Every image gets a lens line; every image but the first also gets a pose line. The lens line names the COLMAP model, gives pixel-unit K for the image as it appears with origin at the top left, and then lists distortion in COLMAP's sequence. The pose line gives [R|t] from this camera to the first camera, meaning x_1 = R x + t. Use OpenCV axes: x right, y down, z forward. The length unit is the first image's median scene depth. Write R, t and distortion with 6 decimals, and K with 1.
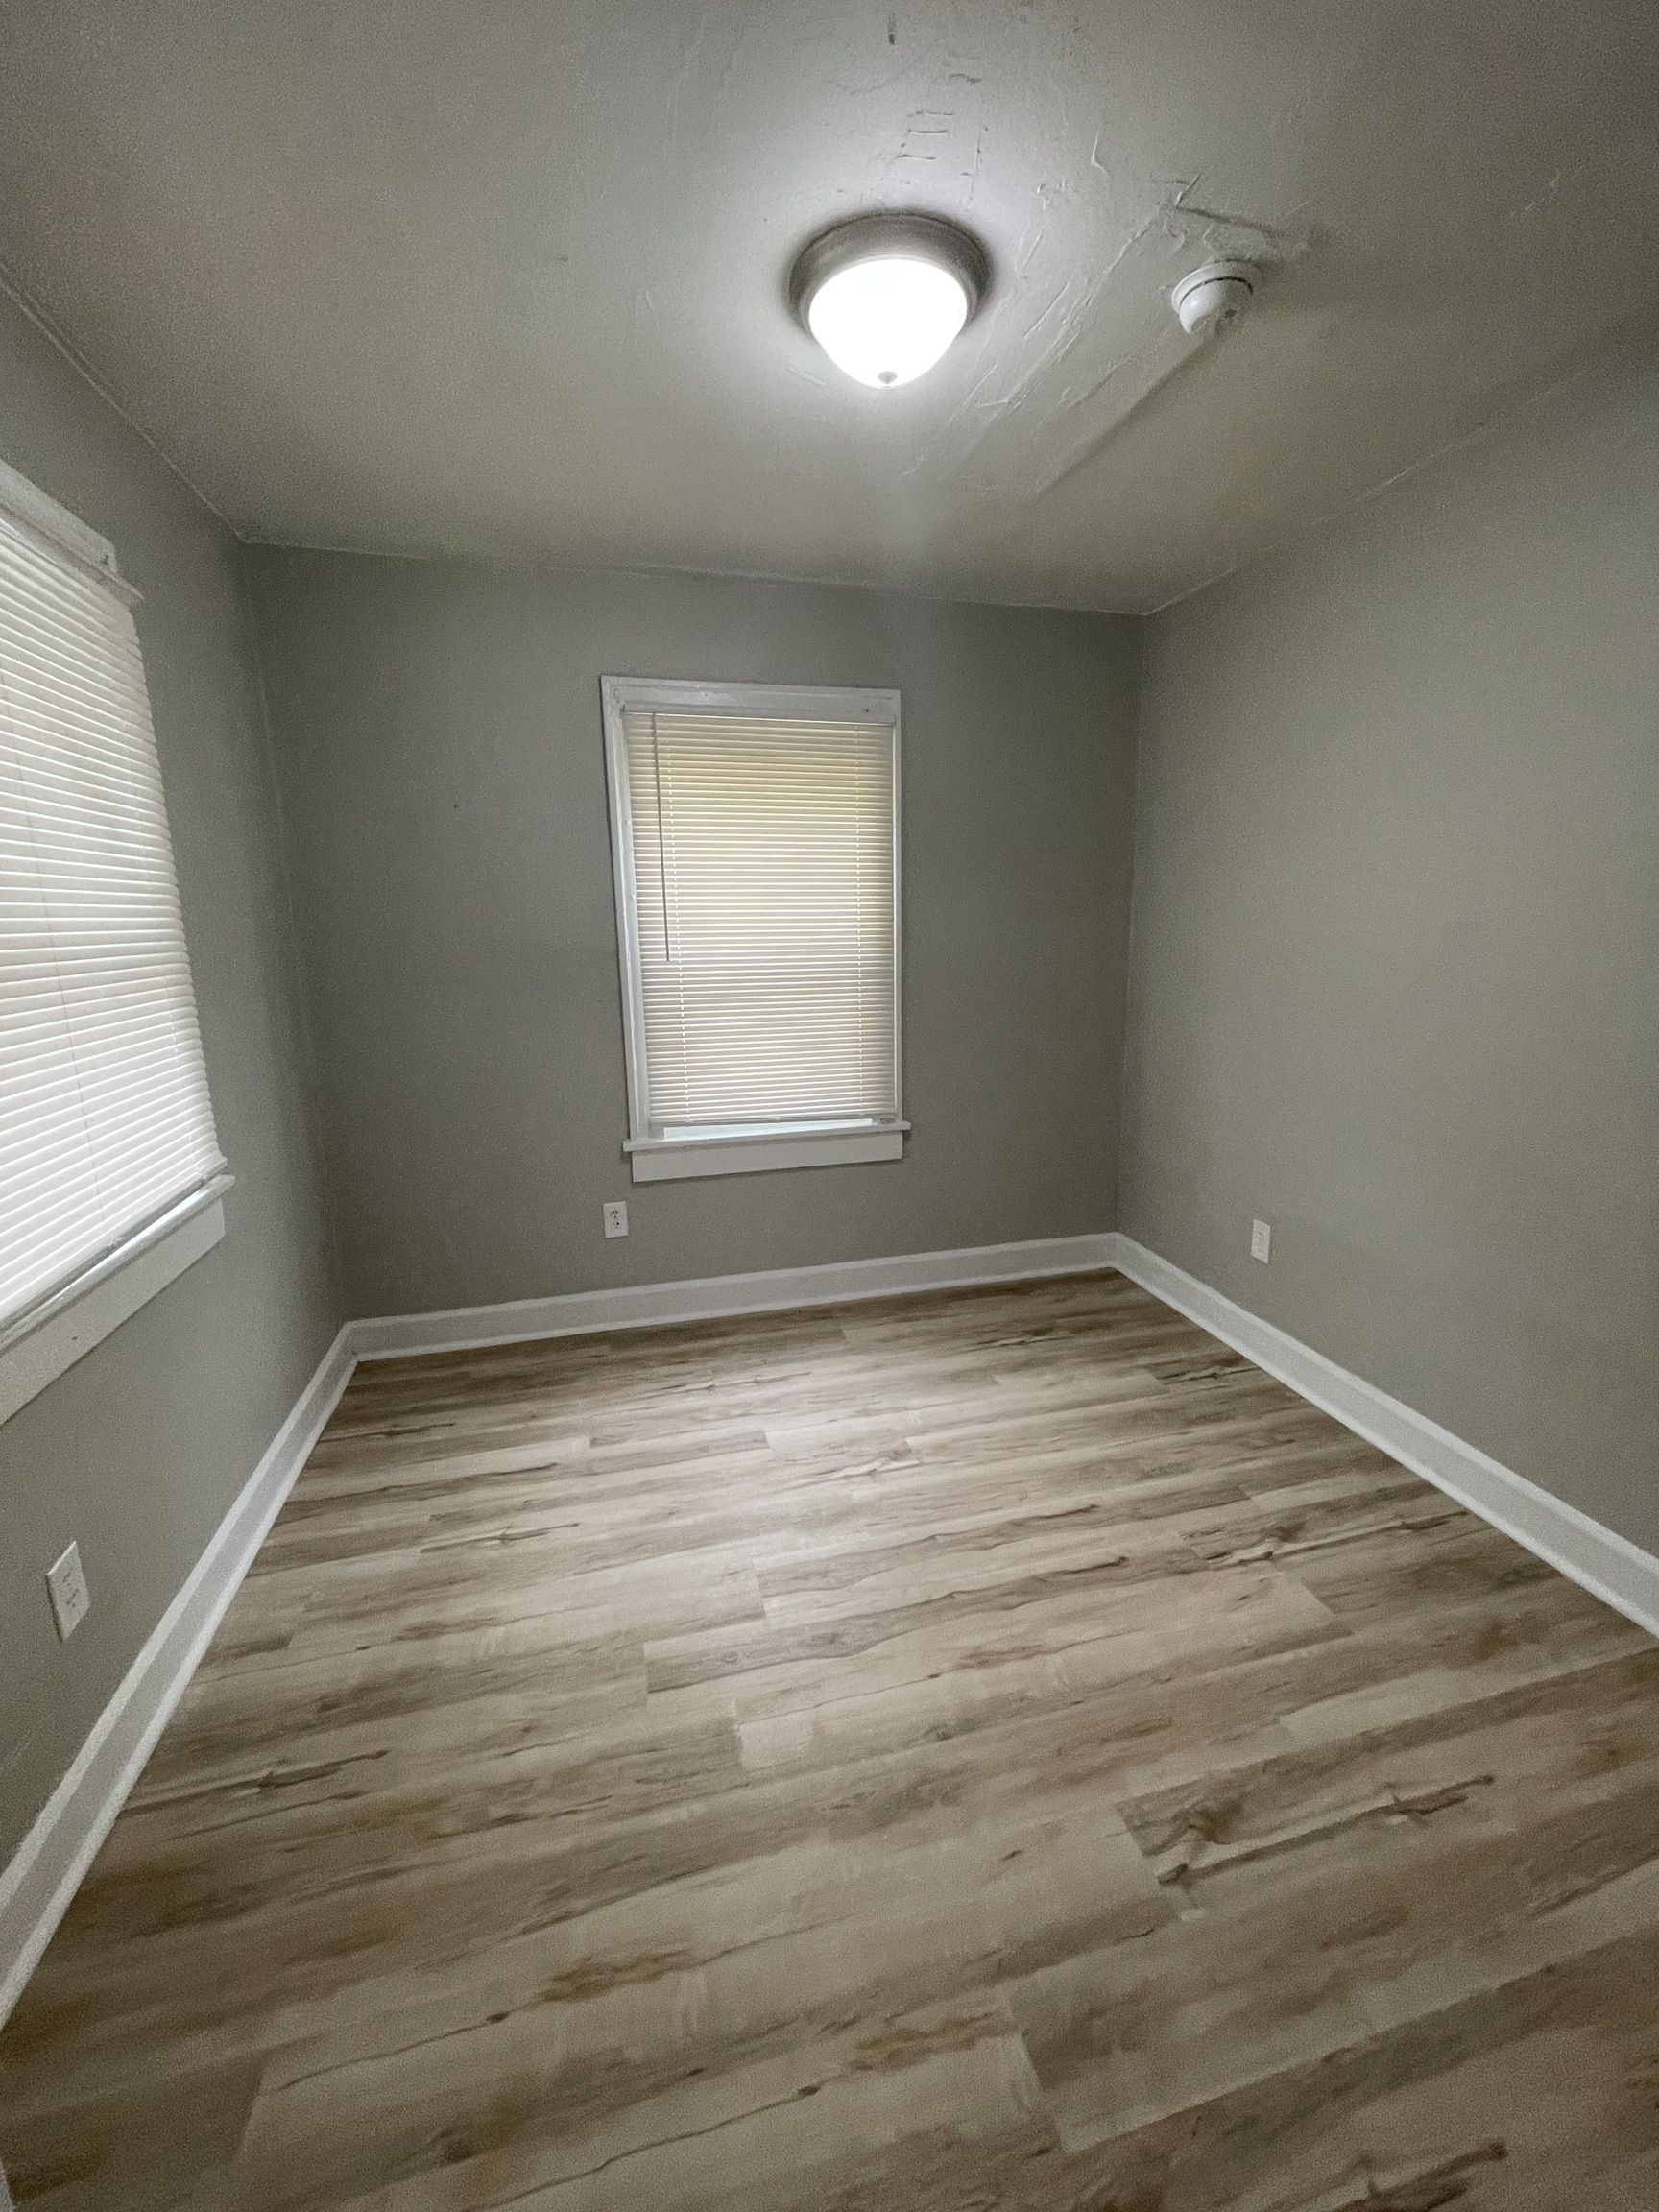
lens RADIAL K [[902.6, 0, 835.1], [0, 902.6, 1098.7], [0, 0, 1]] dist [-0.003355, 0.000688]
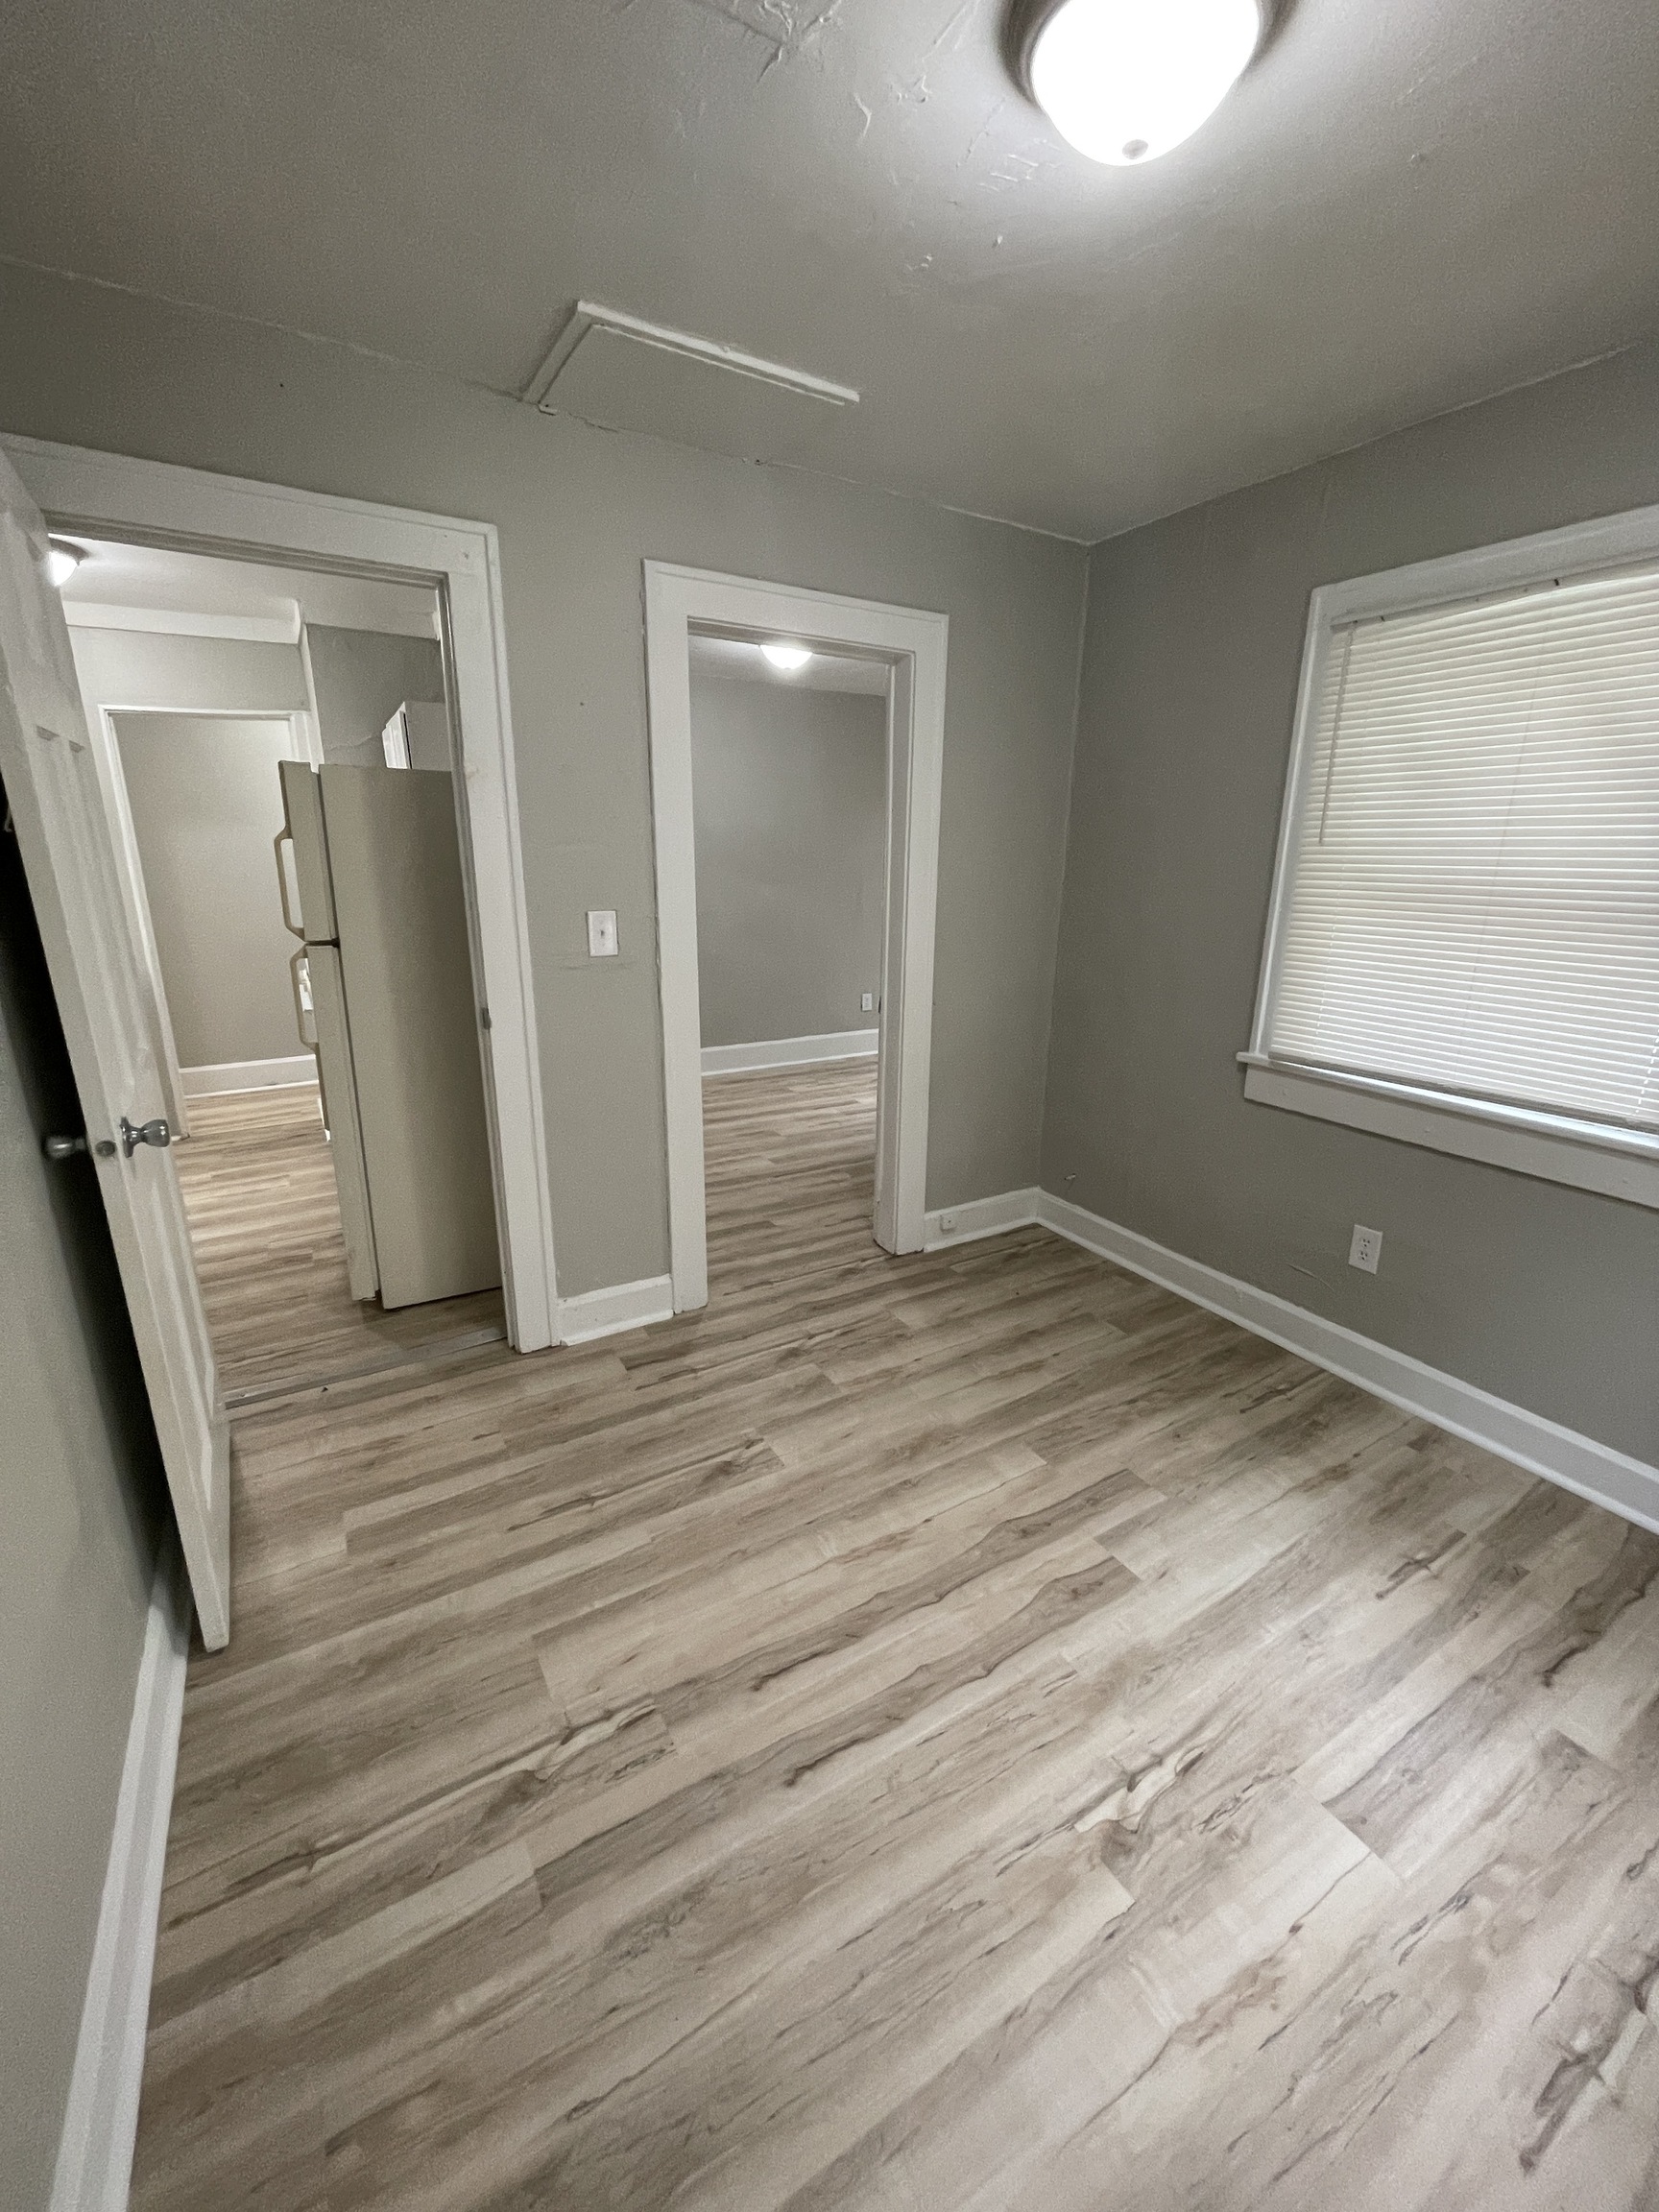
lens RADIAL K [[902.6, 0, 835.1], [0, 902.6, 1098.7], [0, 0, 1]] dist [-0.003355, 0.000688]
pose [[-0.958333, 0.076951, -0.275094, 0.479006], [-0.058204, 0.890226, 0.451785, -0.357028], [0.279661, 0.448972, -0.848654, 1.618610]]
